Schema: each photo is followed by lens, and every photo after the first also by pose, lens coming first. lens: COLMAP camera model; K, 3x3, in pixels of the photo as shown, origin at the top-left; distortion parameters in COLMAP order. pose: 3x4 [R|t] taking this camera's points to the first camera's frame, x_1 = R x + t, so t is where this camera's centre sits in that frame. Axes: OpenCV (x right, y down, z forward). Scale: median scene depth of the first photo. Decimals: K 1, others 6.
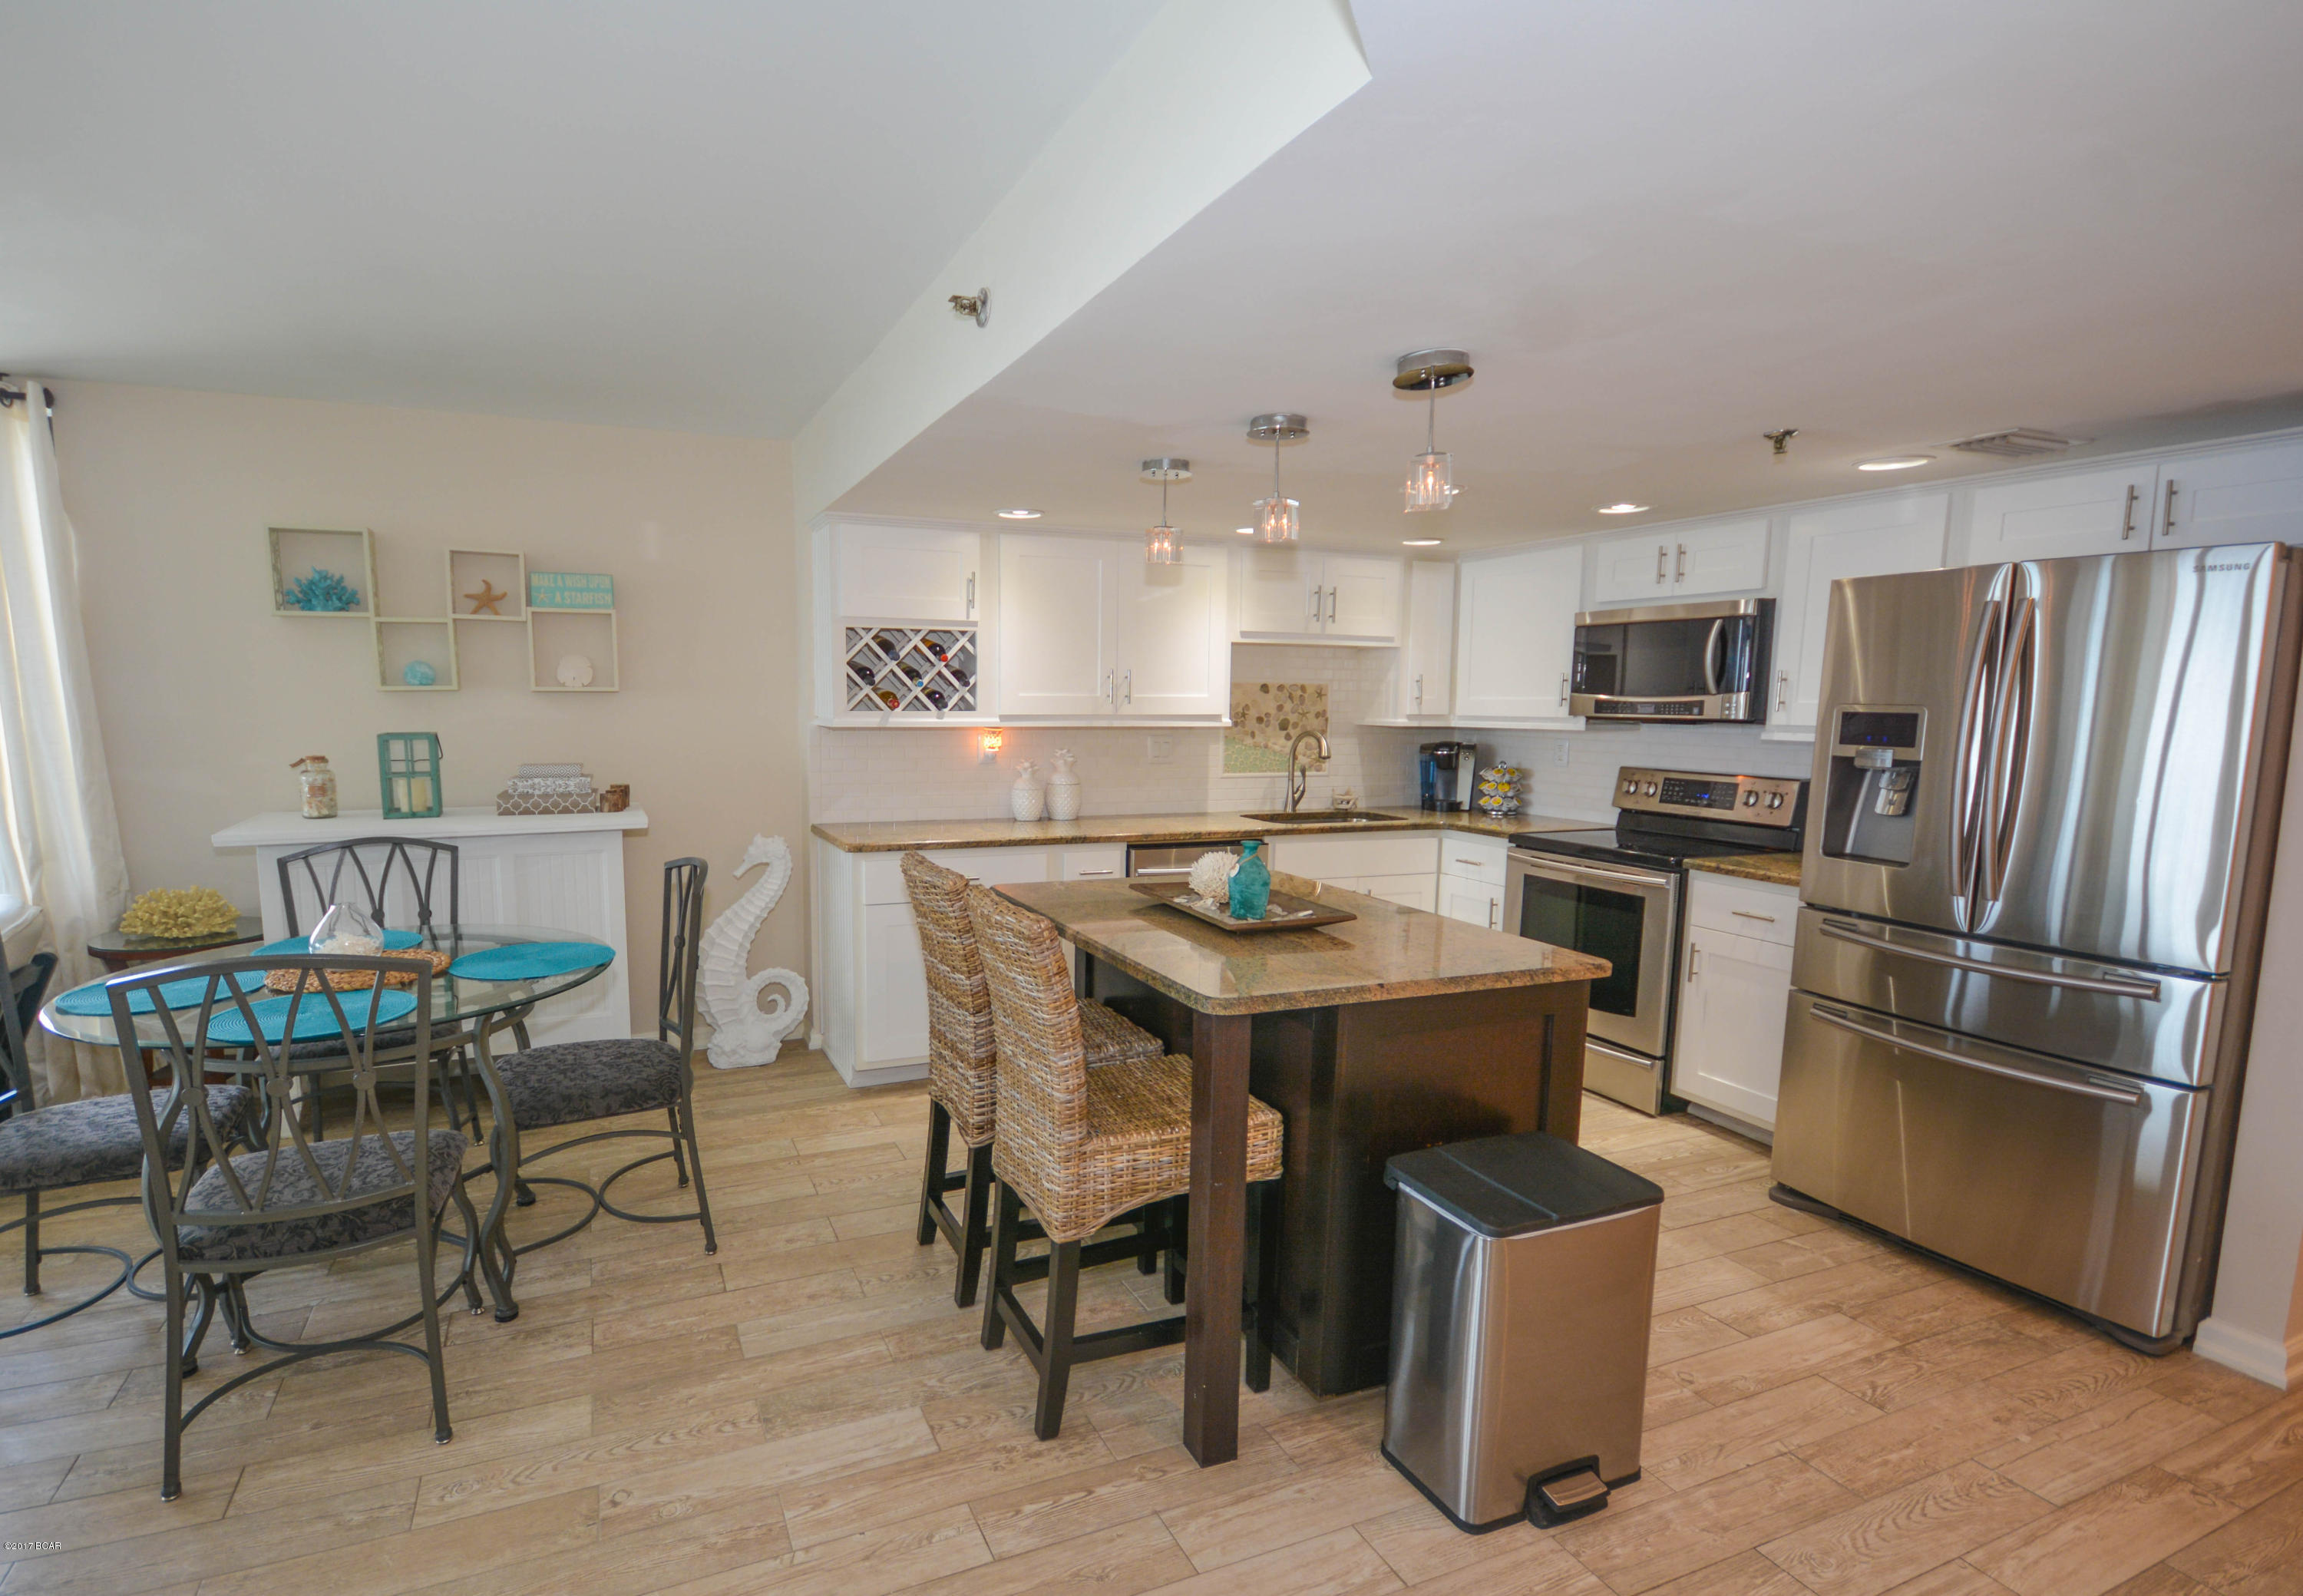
lens RADIAL K [[1123.6, 0, 1048.5], [0, 1123.6, 840.7], [0, 0, 1]] dist [0.000567, -0.000997]
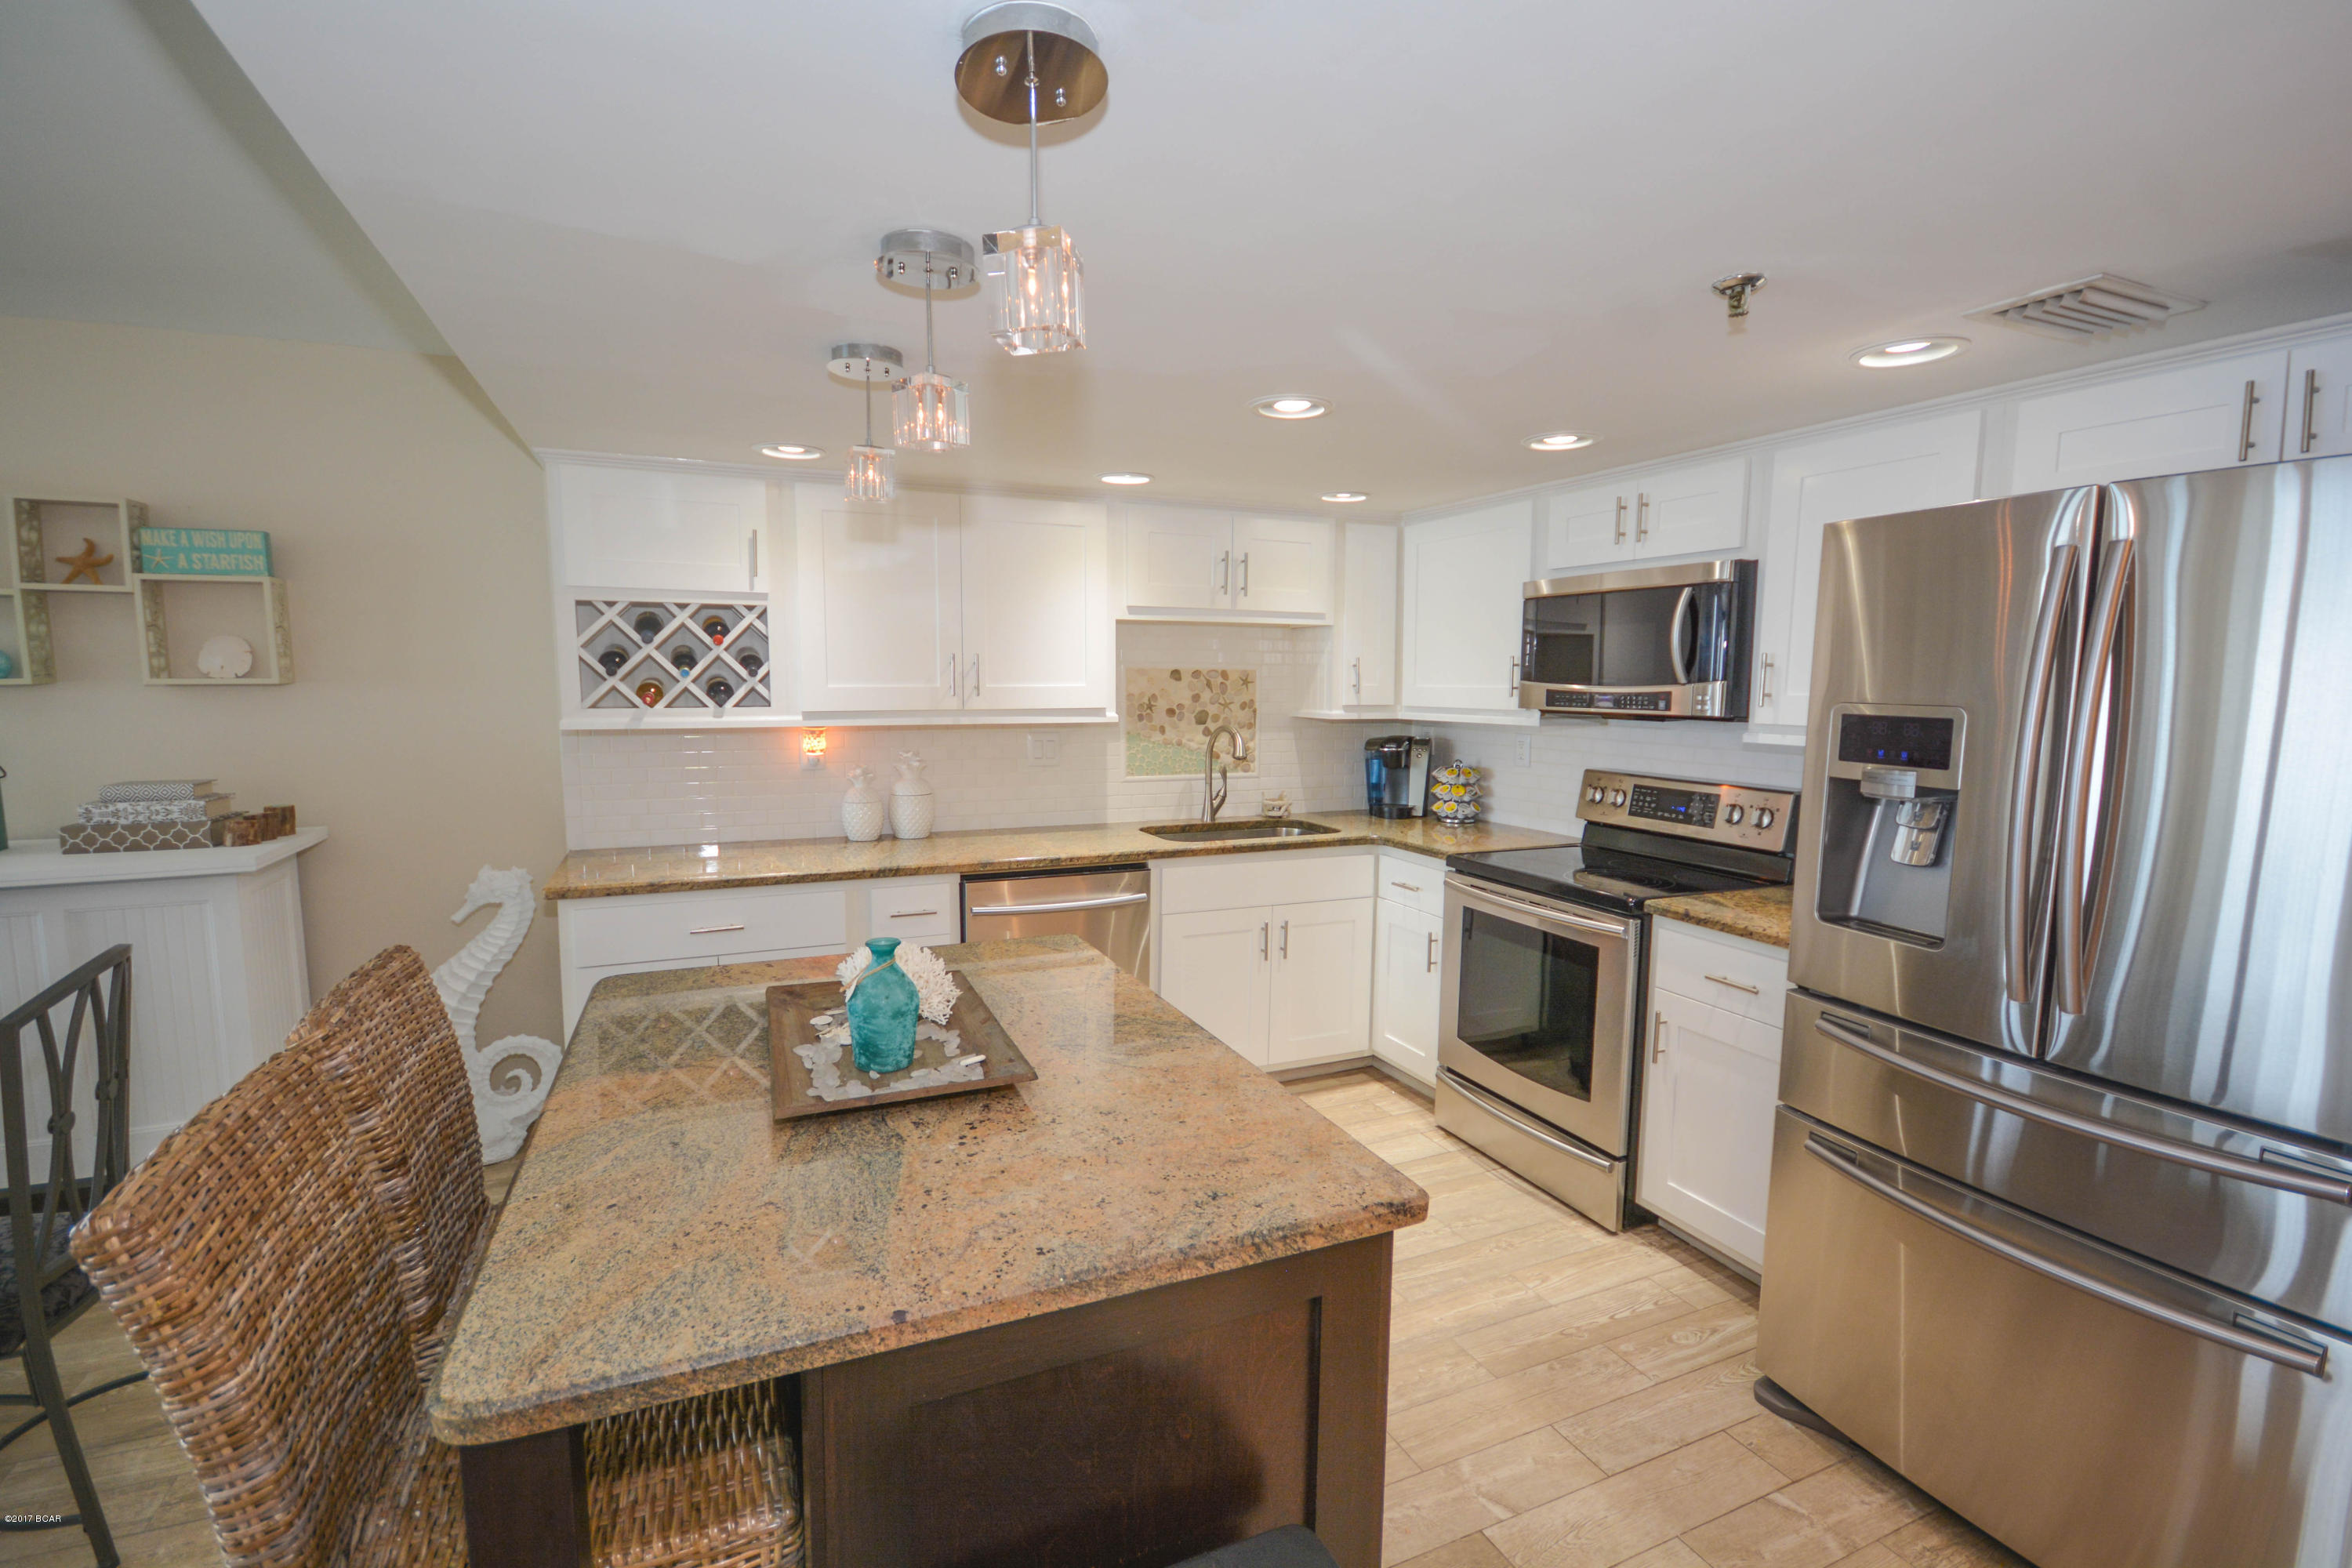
lens RADIAL K [[1042.5, 0, 1166.1], [0, 1042.5, 793.4], [0, 0, 1]] dist [0.010637, -0.011569]
pose [[0.999432, -0.006824, 0.032987, 0.268941], [0.007342, 0.999851, -0.015625, -0.058660], [-0.032875, 0.015858, 0.999334, 0.372223]]
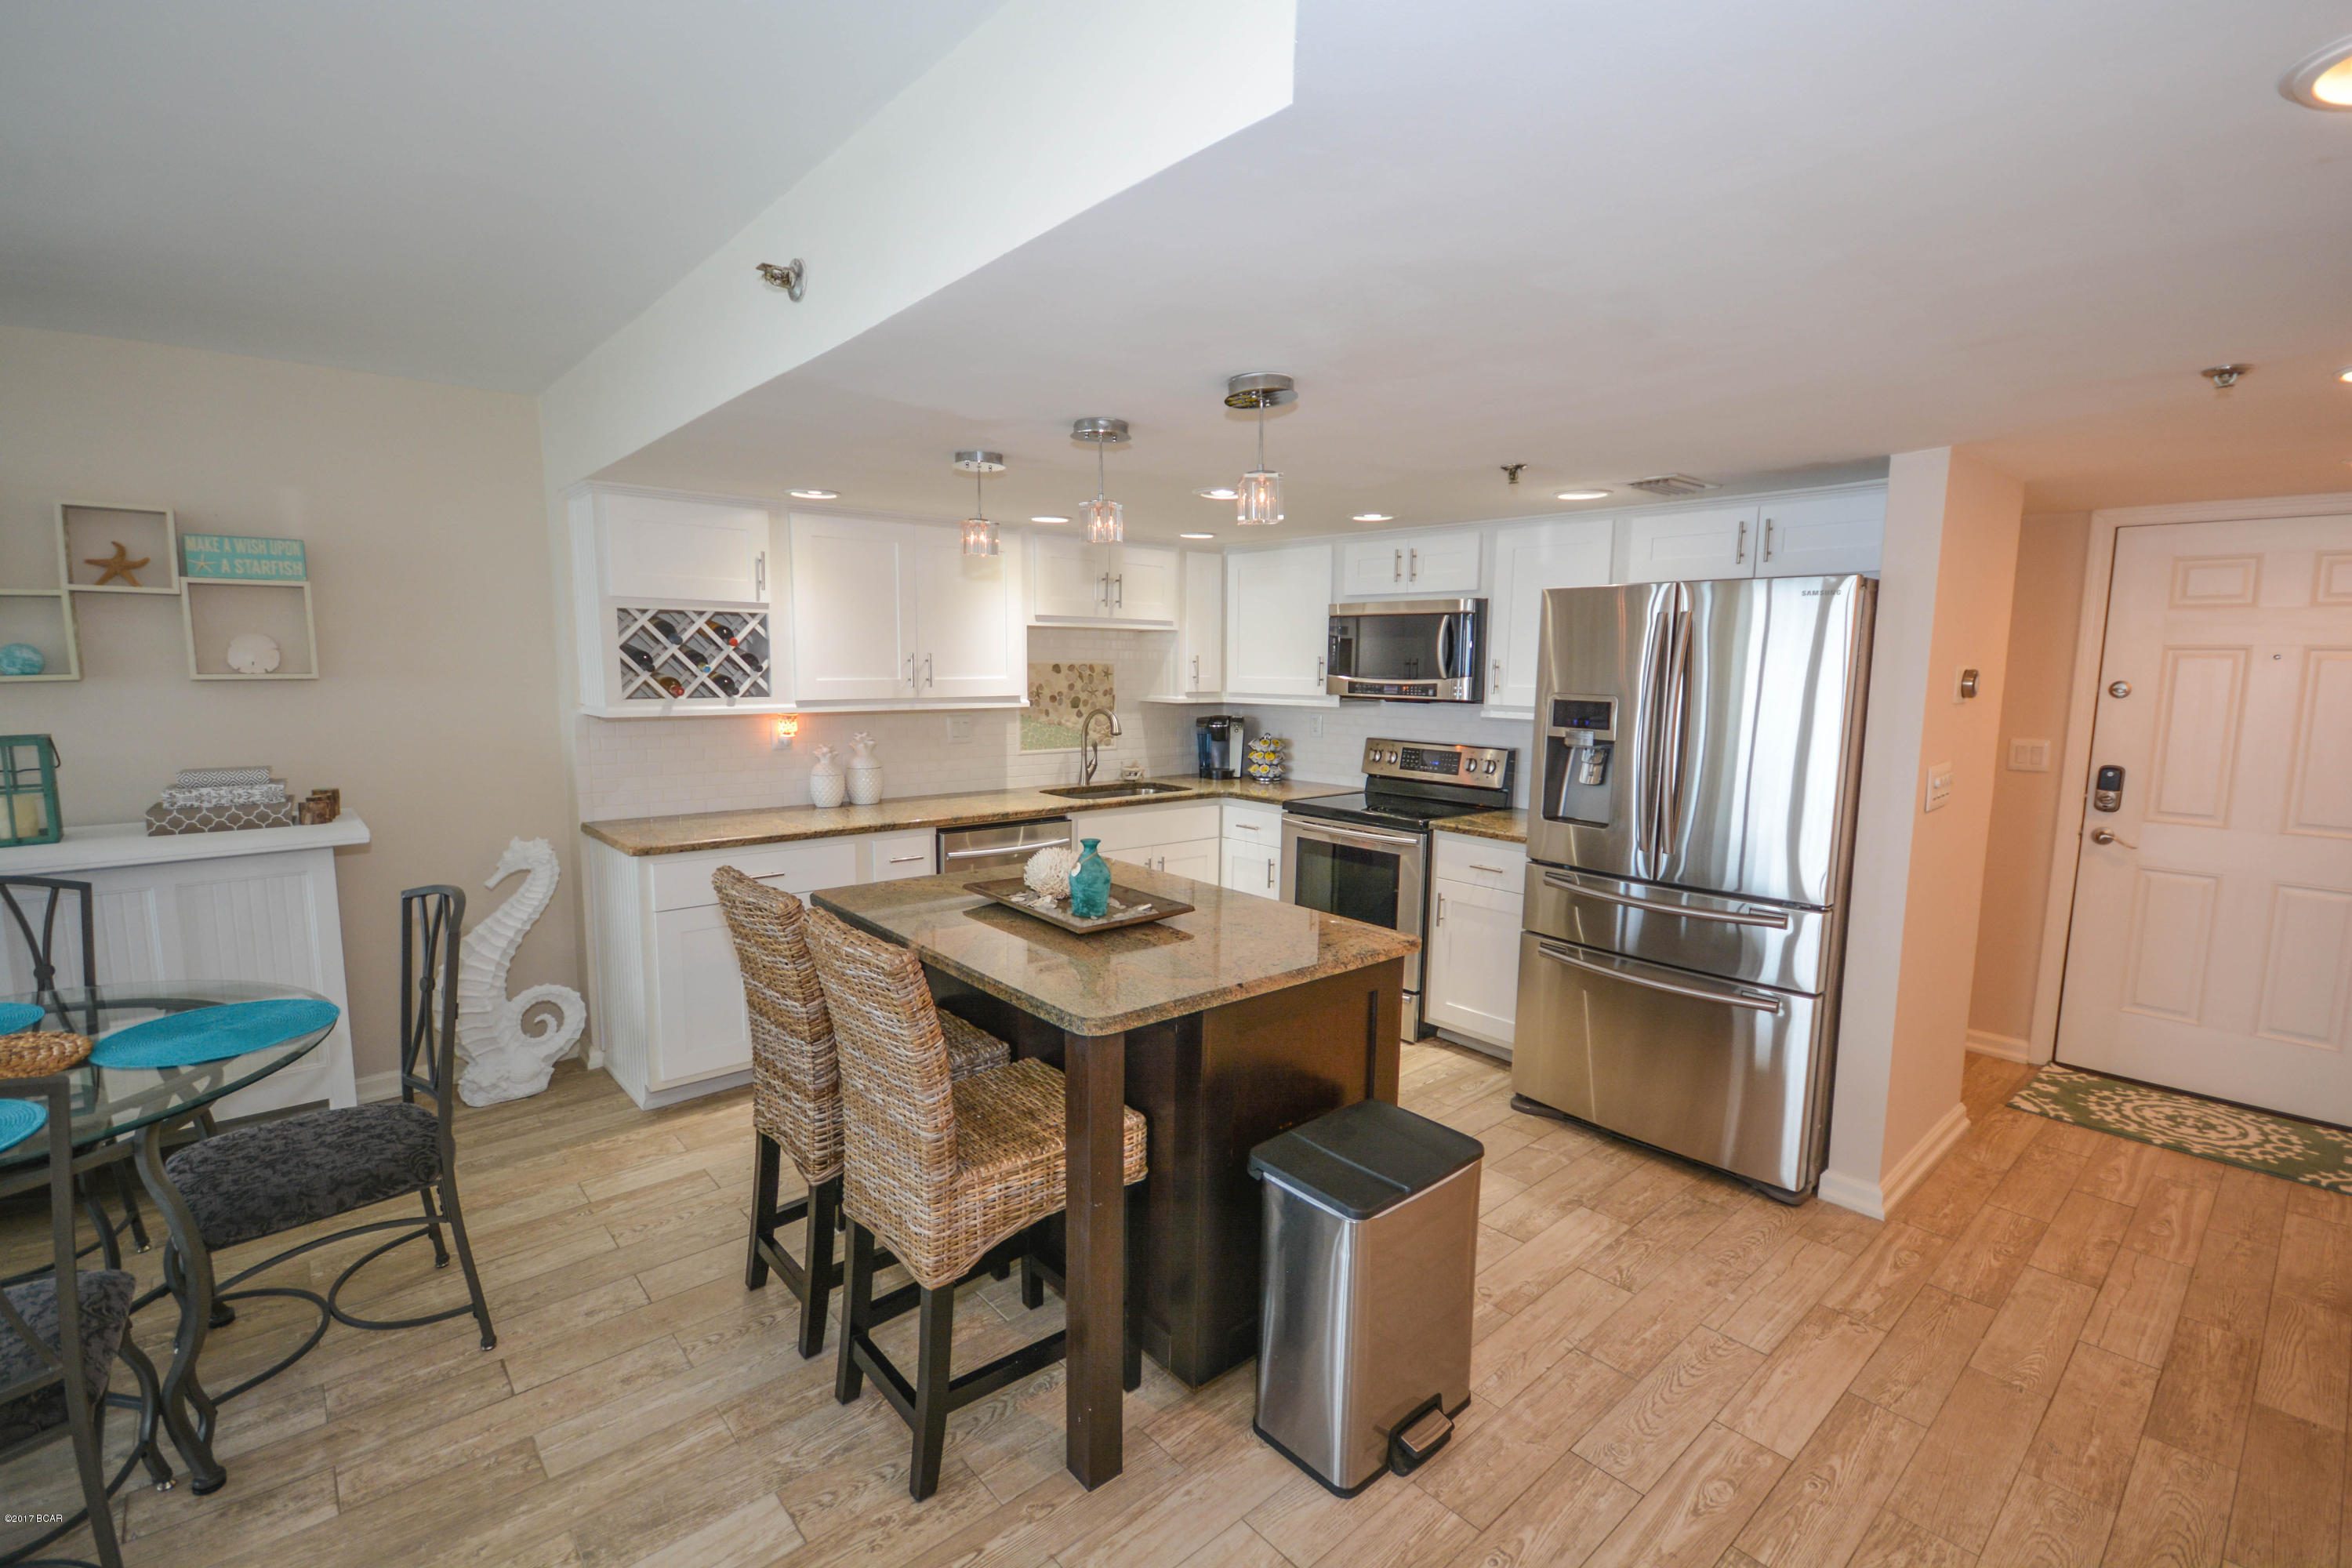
lens RADIAL K [[1042.5, 0, 1165.1], [0, 1042.5, 795.4], [0, 0, 1]] dist [0.010637, -0.011569]
pose [[0.947051, -0.040020, 0.318581, -0.046570], [0.038627, 0.999196, 0.010694, -0.039963], [-0.318753, 0.002178, 0.947835, 0.075188]]
